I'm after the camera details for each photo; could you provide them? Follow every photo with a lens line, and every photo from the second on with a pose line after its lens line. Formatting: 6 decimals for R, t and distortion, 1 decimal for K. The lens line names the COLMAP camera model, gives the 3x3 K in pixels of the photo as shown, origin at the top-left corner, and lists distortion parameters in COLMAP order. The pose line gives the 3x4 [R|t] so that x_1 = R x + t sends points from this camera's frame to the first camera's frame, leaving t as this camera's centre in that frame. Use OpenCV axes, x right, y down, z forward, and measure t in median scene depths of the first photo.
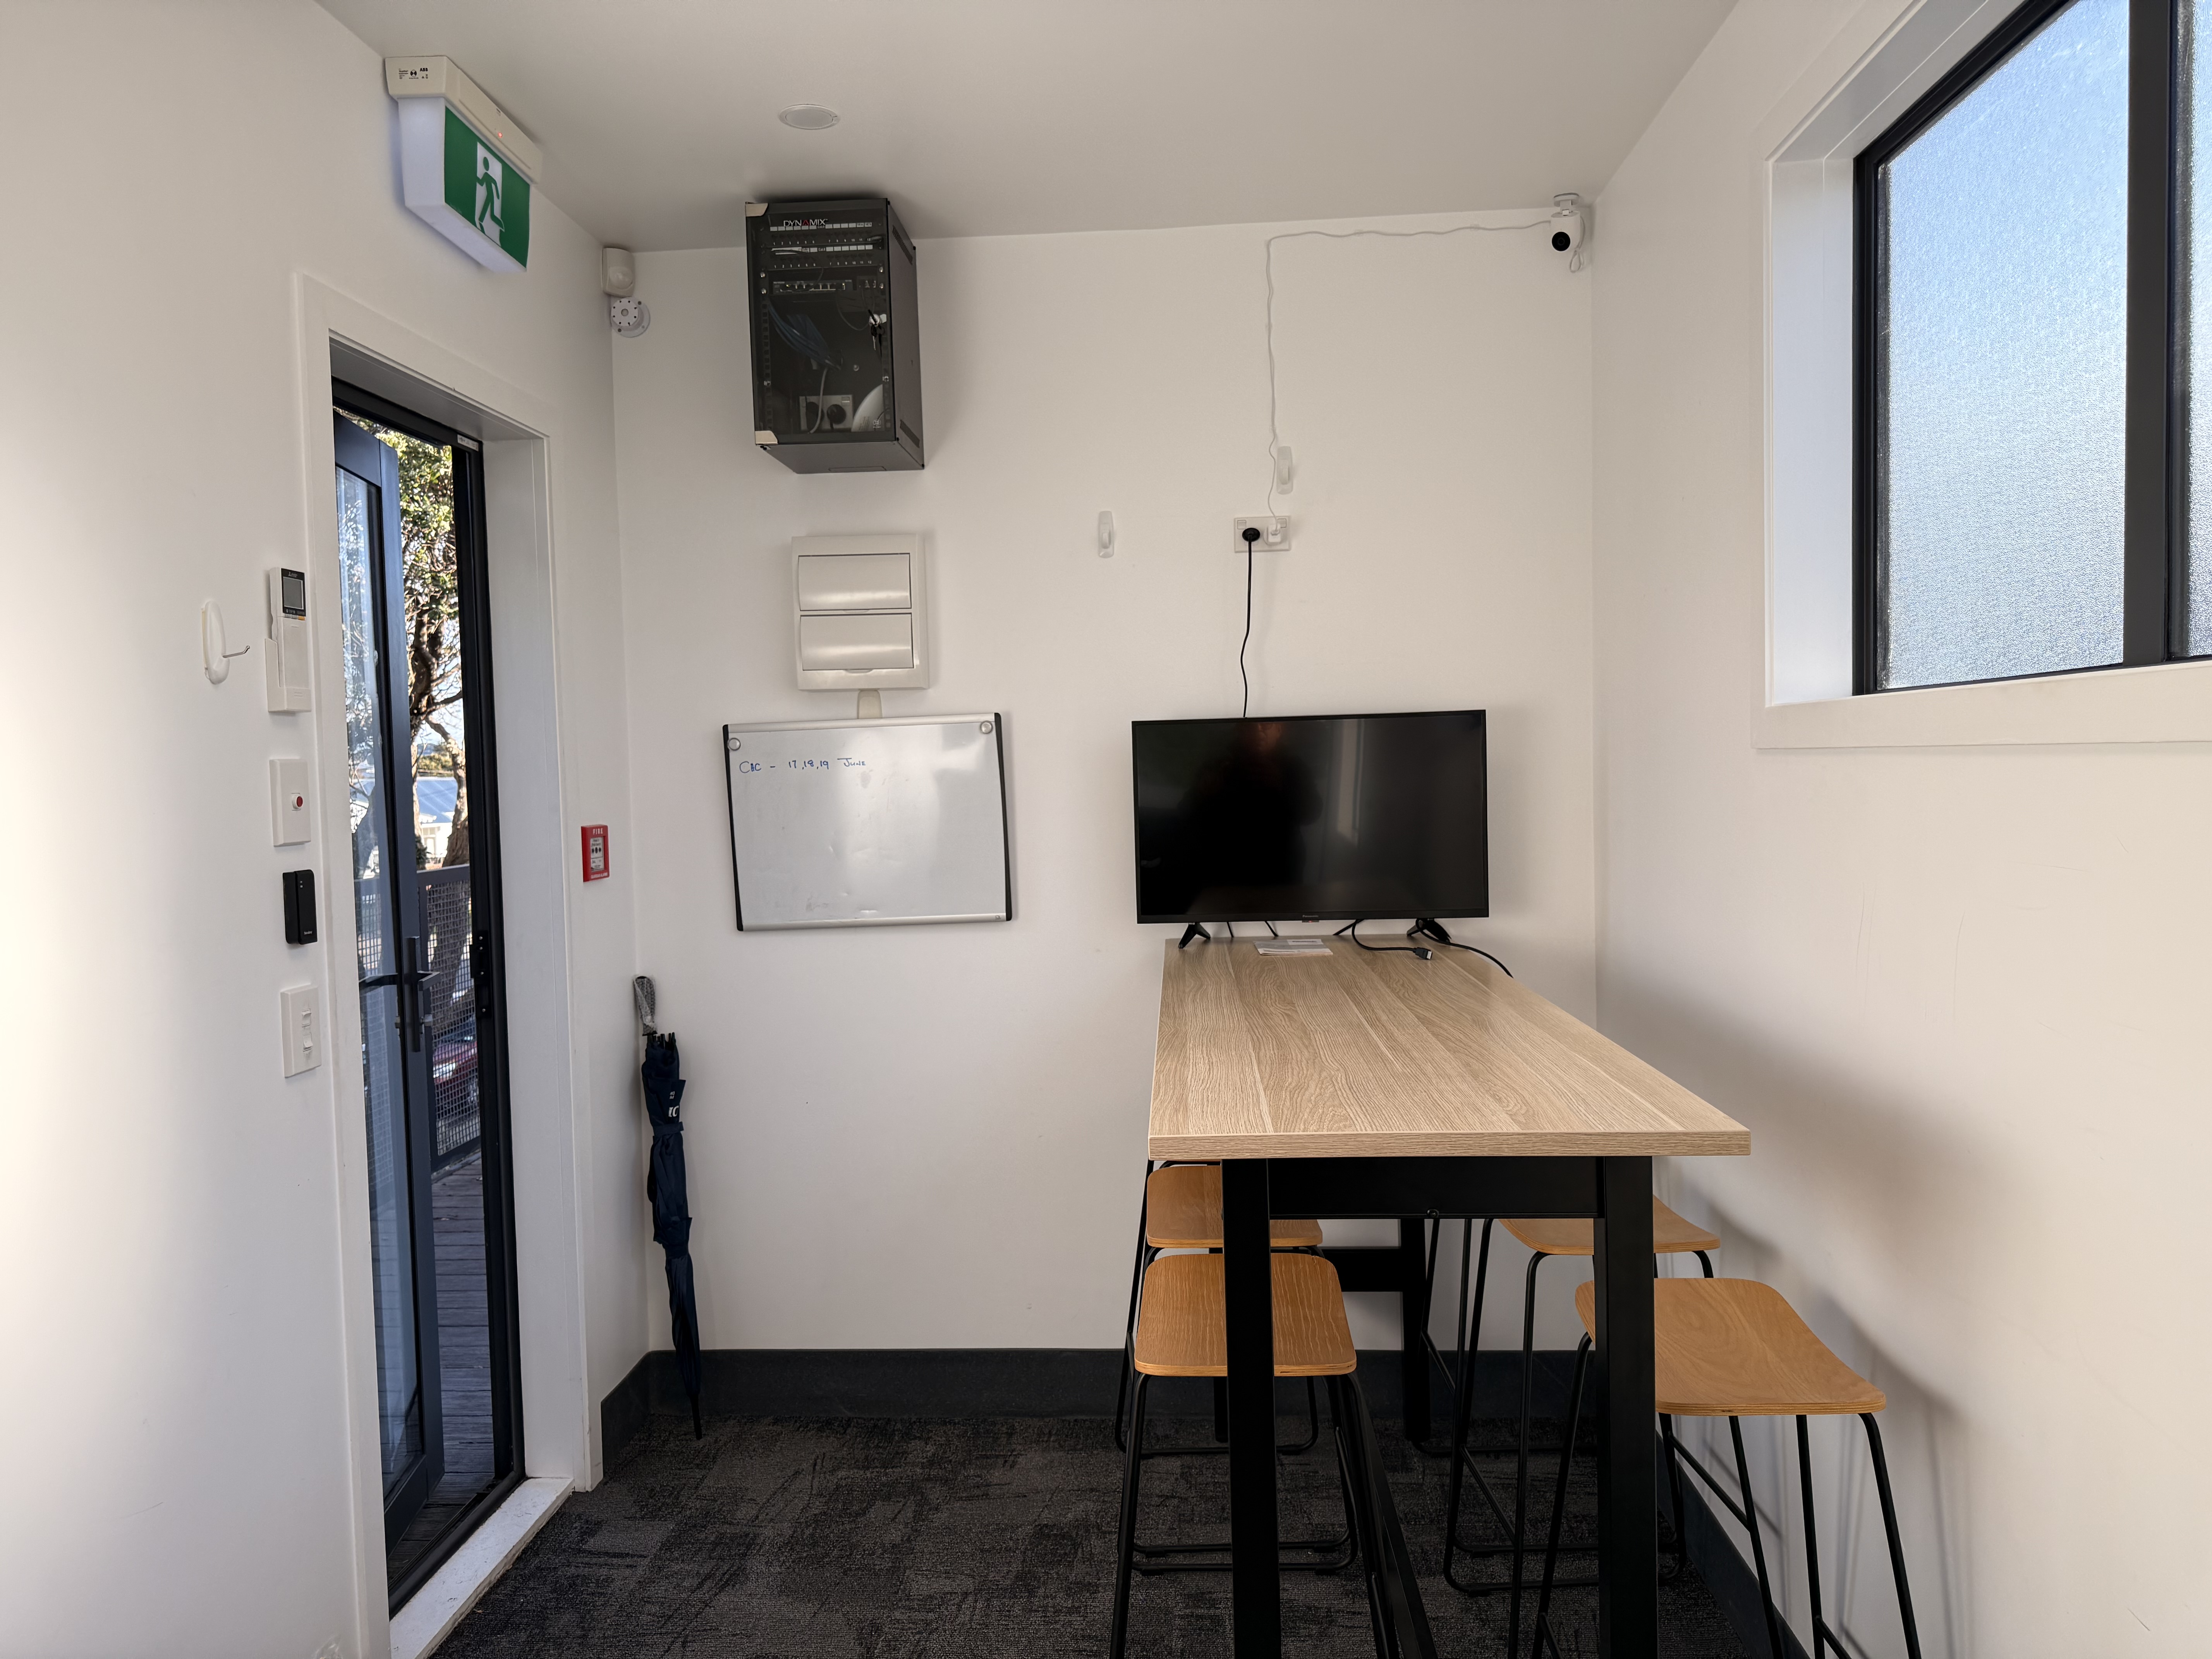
lens RADIAL K [[1548.1, 0, 1107.0], [0, 1548.1, 840.1], [0, 0, 1]] dist [0.094872, -0.148849]
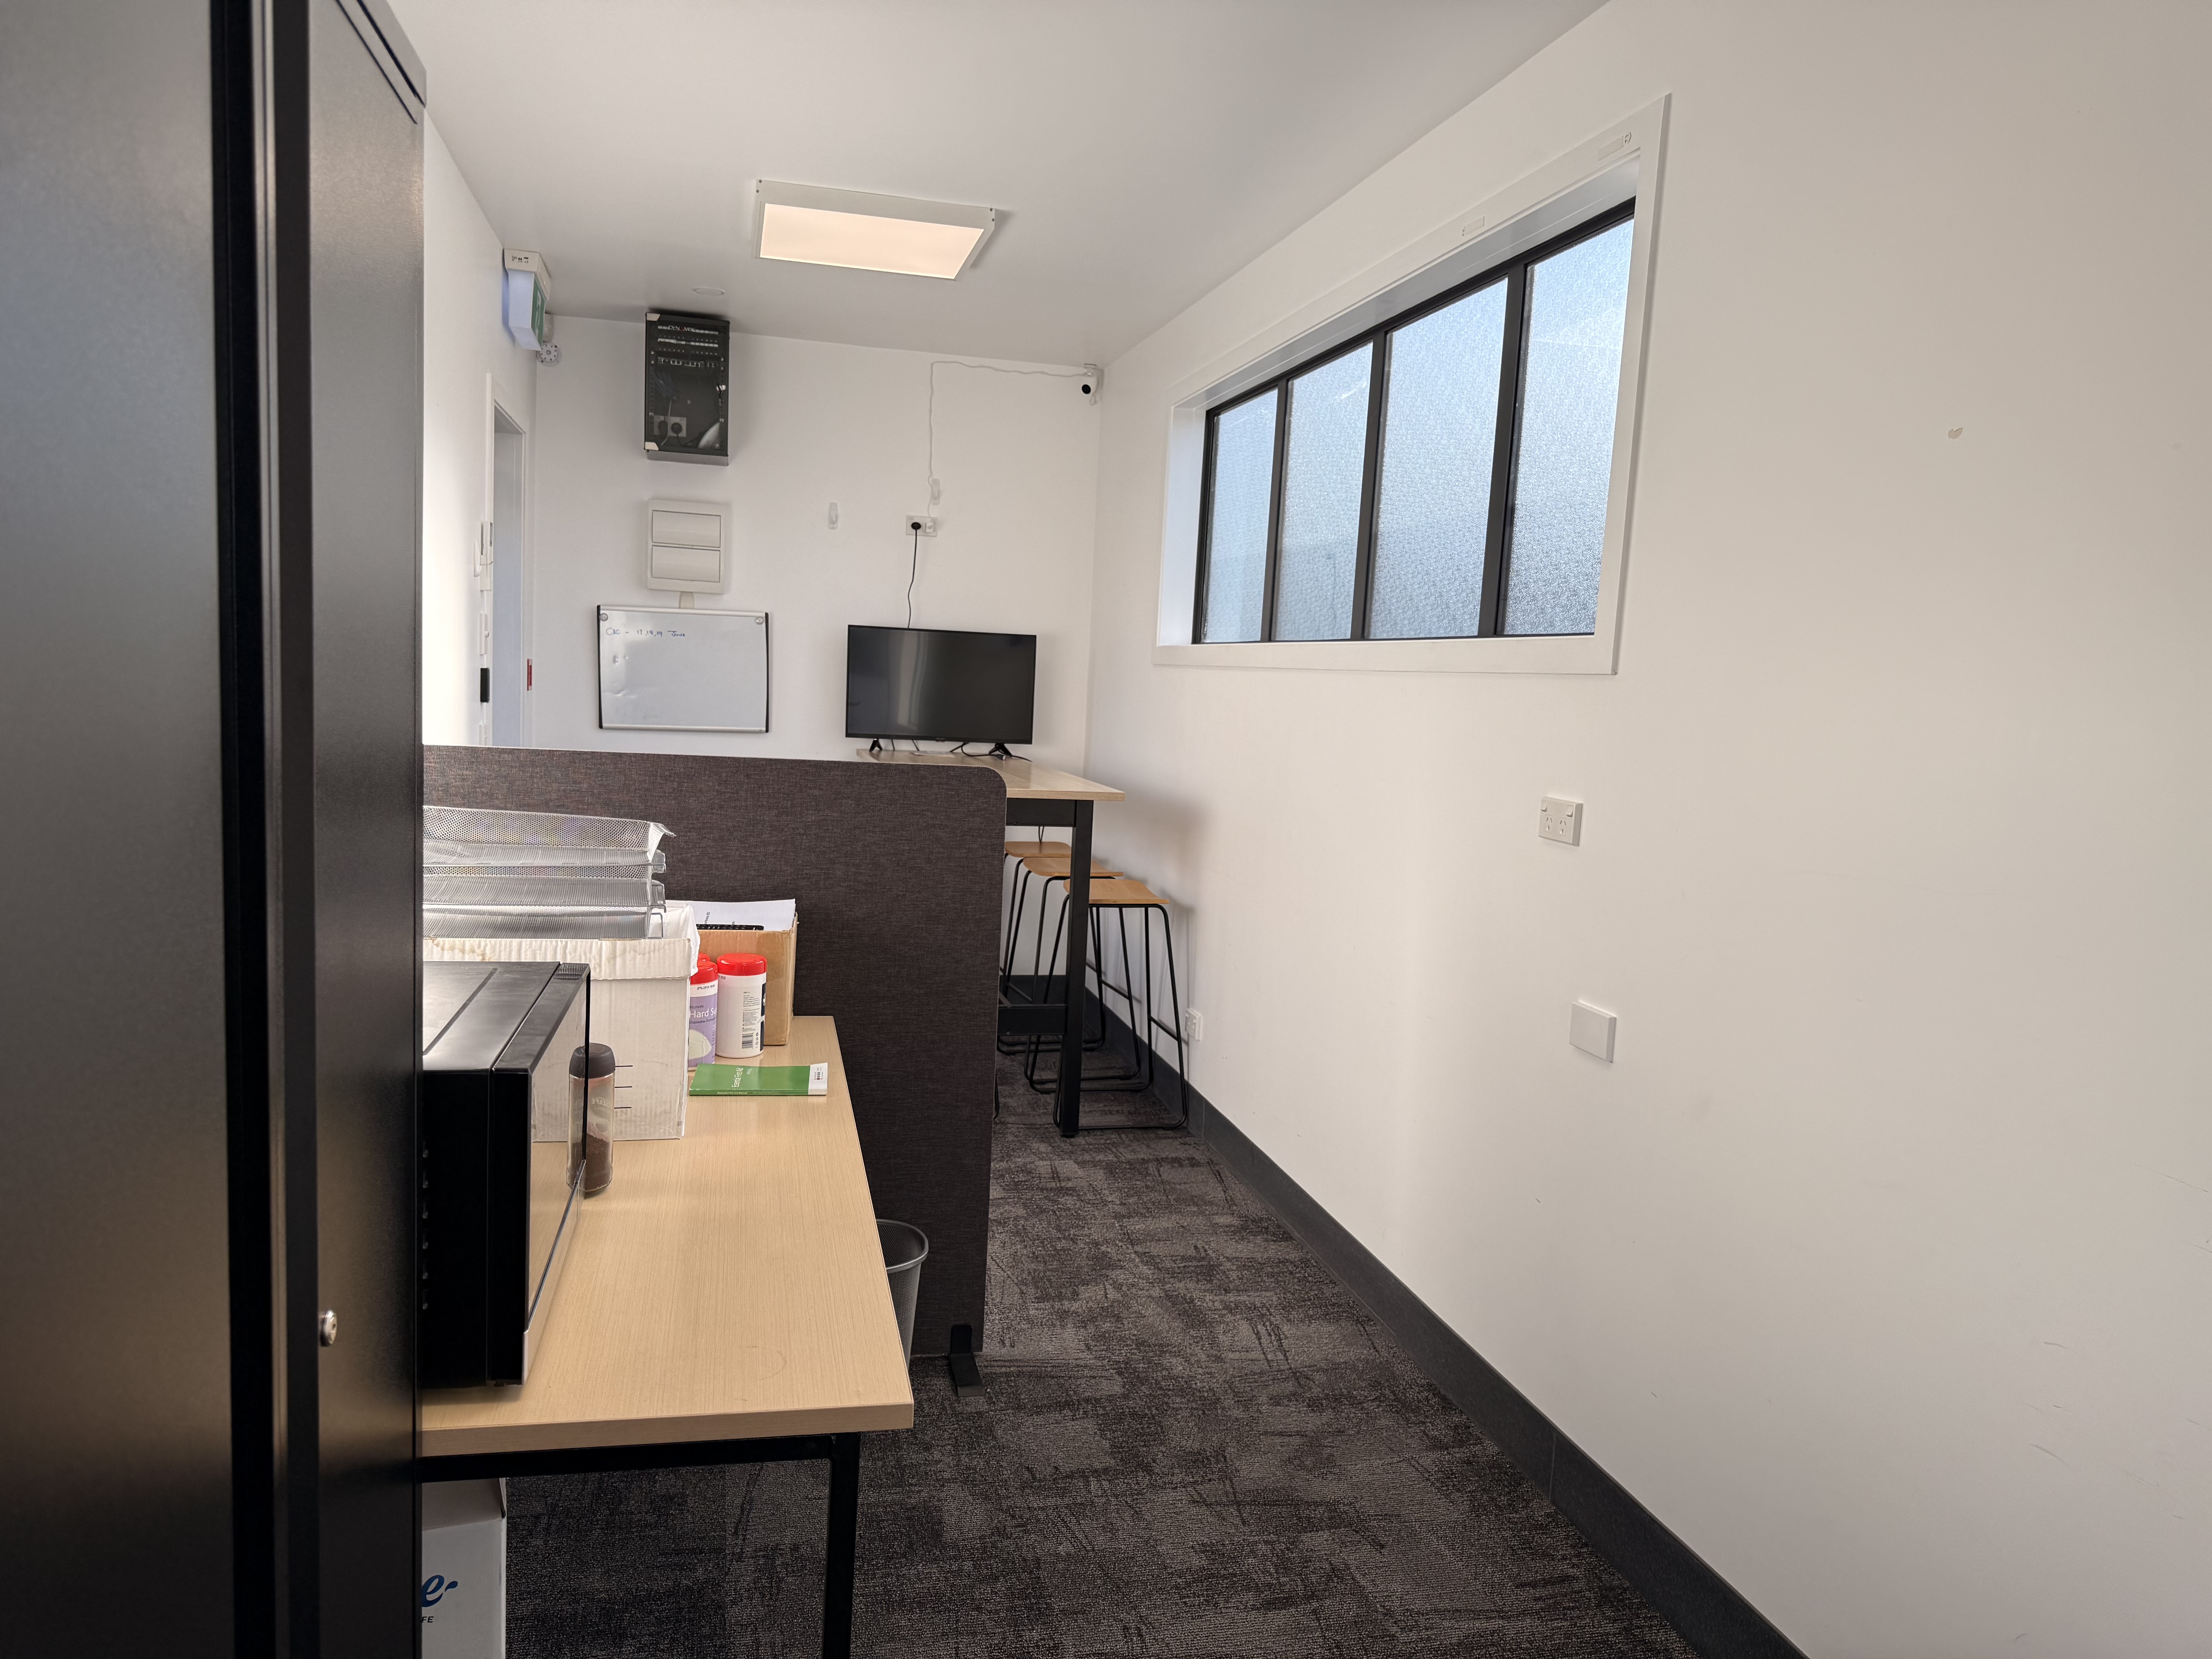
lens RADIAL K [[1548.1, 0, 1107.0], [0, 1548.1, 840.1], [0, 0, 1]] dist [0.094872, -0.148849]
pose [[0.952279, 0.039581, 0.302652, -0.237178], [-0.059384, 0.996635, 0.056506, 0.054028], [-0.299397, -0.071782, 0.951425, -0.842977]]
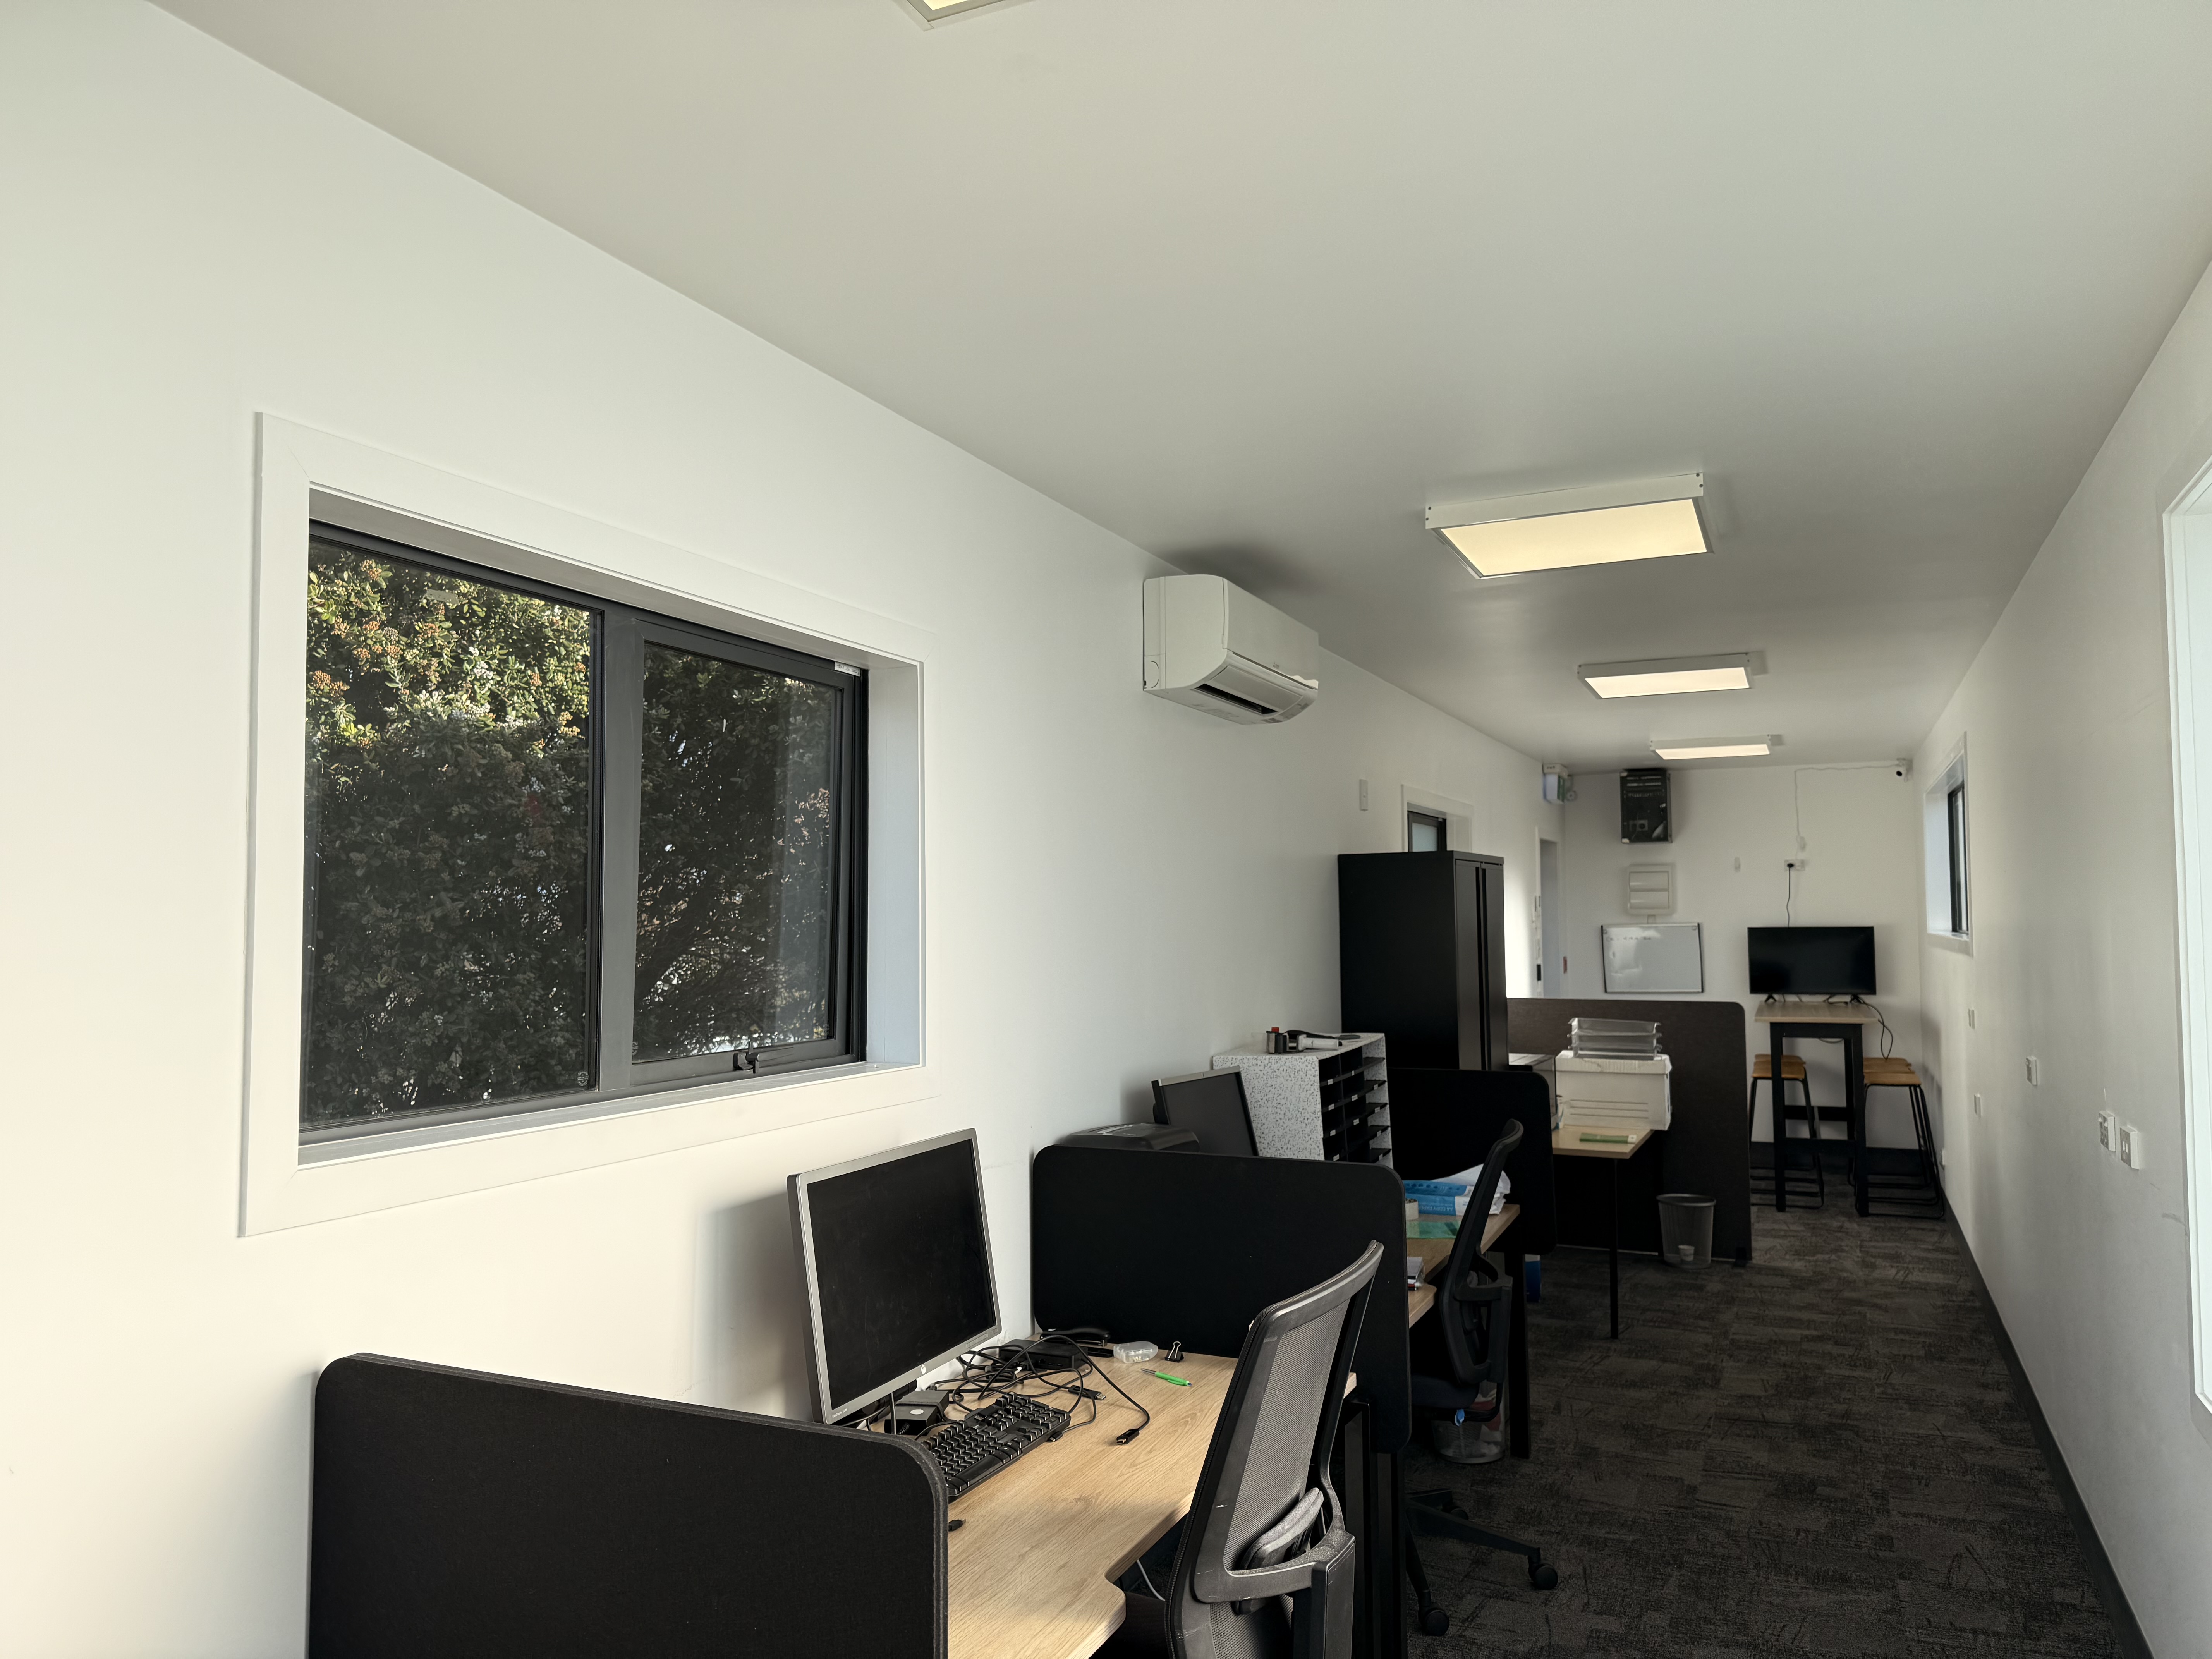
lens RADIAL K [[1548.1, 0, 1107.0], [0, 1548.1, 840.1], [0, 0, 1]] dist [0.094872, -0.148849]
pose [[0.930782, -0.002483, -0.365567, -0.030159], [-0.030951, 0.995851, -0.085569, 0.057153], [0.364263, 0.090960, 0.926843, -2.390676]]
